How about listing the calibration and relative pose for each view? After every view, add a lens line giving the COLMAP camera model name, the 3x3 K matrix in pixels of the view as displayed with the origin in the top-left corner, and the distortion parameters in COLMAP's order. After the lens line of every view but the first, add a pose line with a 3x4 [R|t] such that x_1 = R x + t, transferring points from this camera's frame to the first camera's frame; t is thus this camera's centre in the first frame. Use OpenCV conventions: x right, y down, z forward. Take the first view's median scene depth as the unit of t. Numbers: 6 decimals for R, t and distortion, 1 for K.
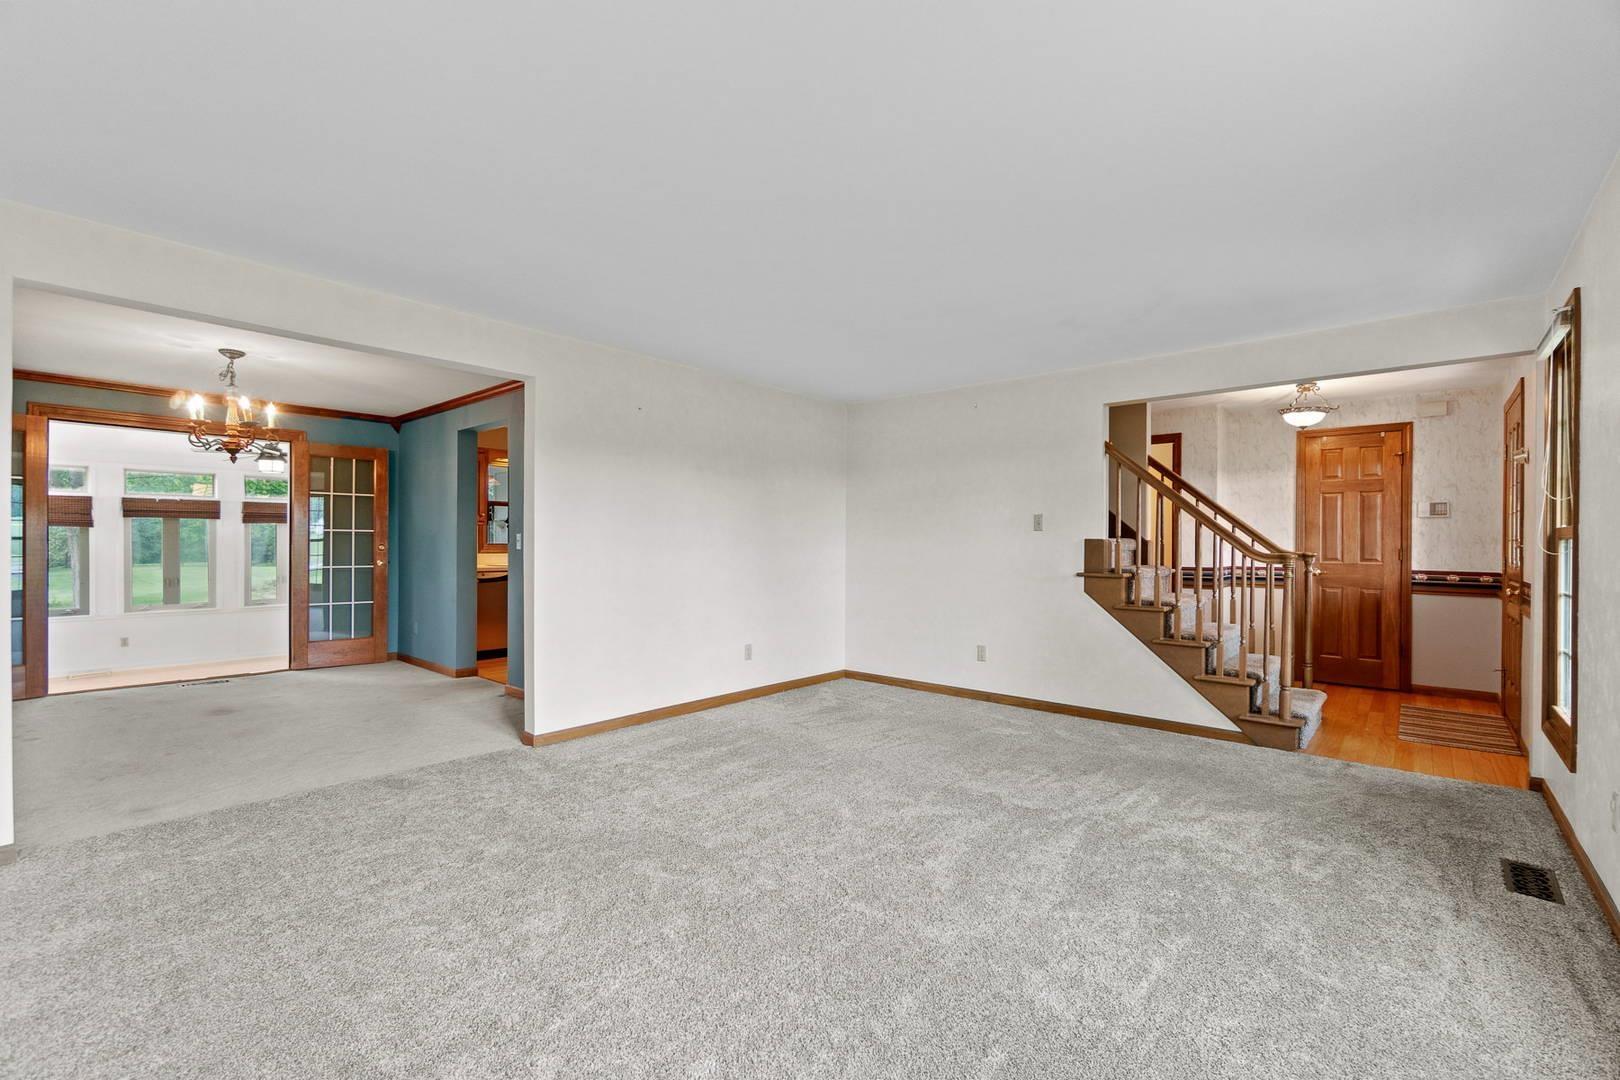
lens RADIAL K [[697.9, 0, 788.1], [0, 697.9, 537.9], [0, 0, 1]] dist [-0.013802, 0.000007]
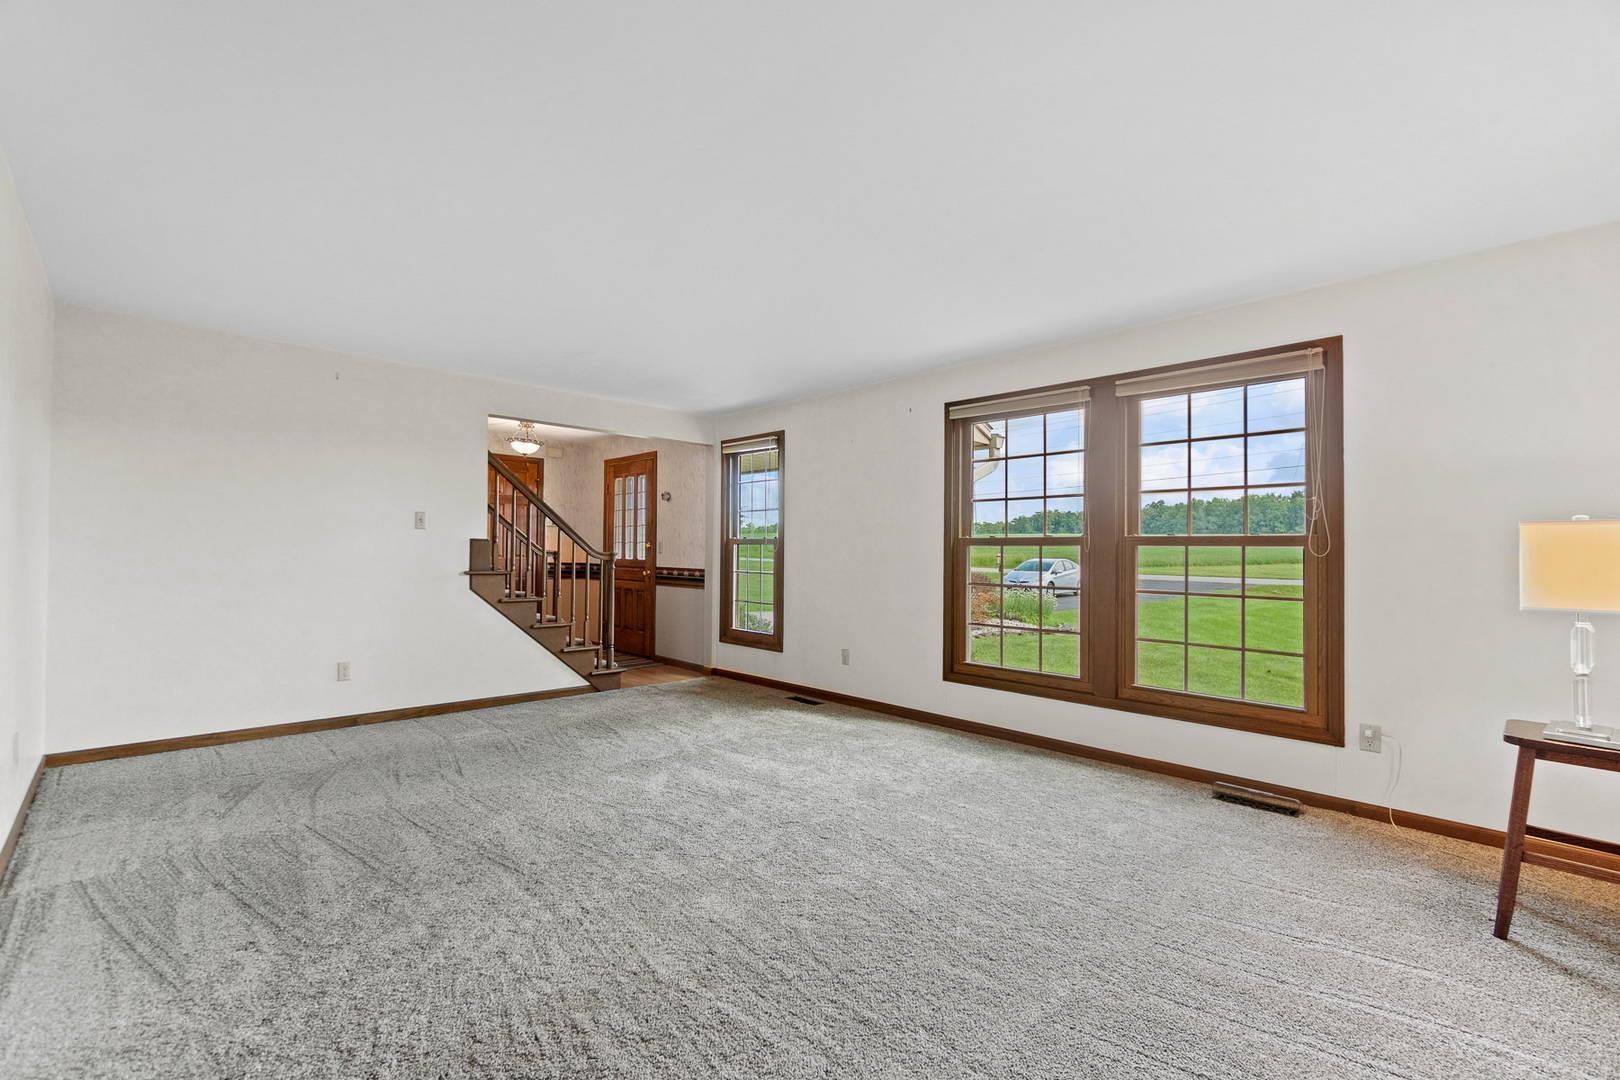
lens RADIAL K [[697.9, 0, 788.1], [0, 697.9, 537.9], [0, 0, 1]] dist [-0.013802, 0.000007]
pose [[0.083701, 0.014324, 0.996388, -0.644379], [-0.018681, 0.999744, -0.012803, 0.005742], [-0.996316, -0.017542, 0.083947, 0.498454]]
